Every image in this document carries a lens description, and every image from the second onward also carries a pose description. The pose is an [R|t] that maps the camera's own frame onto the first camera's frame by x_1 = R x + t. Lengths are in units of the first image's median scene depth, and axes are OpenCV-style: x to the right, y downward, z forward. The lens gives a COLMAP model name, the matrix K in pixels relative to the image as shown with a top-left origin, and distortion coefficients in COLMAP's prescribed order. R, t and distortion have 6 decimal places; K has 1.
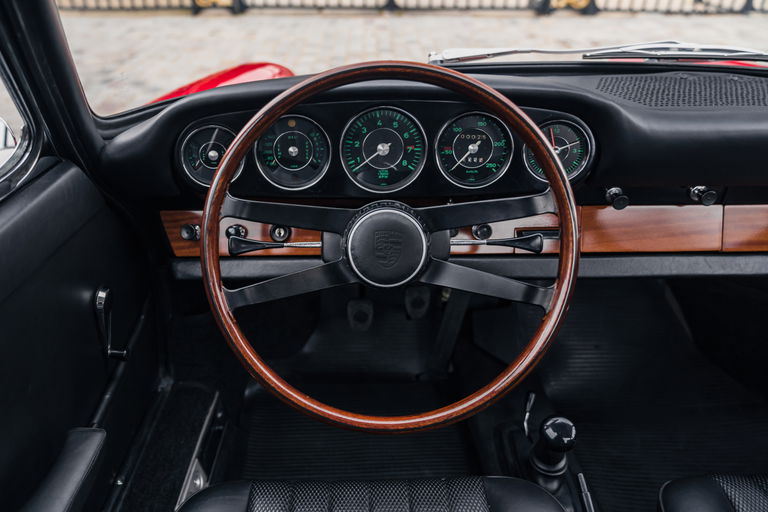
lens RADIAL K [[534.4, 0, 340.2], [0, 534.4, 258.7], [0, 0, 1]] dist [-0.028669, 0.006878]
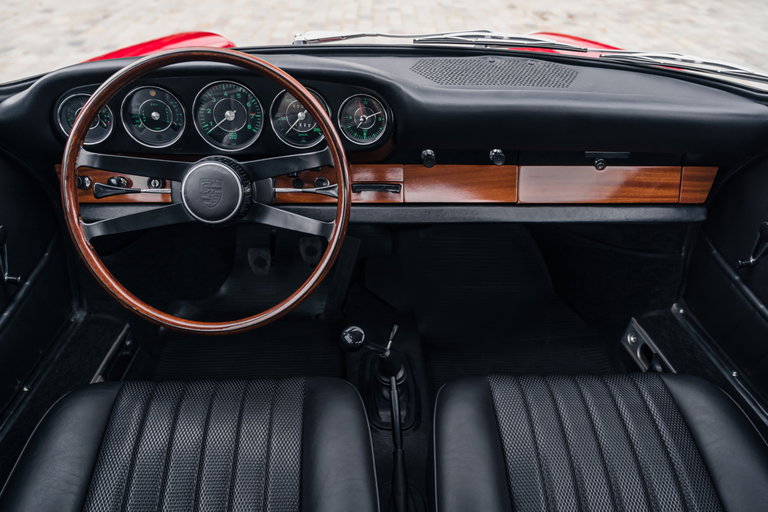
lens RADIAL K [[547.0, 0, 384.0], [0, 547.0, 256.0], [0, 0, 1]] dist [-0.029686, 0.001881]
pose [[0.998142, 0.006320, 0.060598, 0.362337], [-0.009229, 0.998812, 0.047850, 0.056673], [-0.060223, -0.048320, 0.997015, -0.295886]]
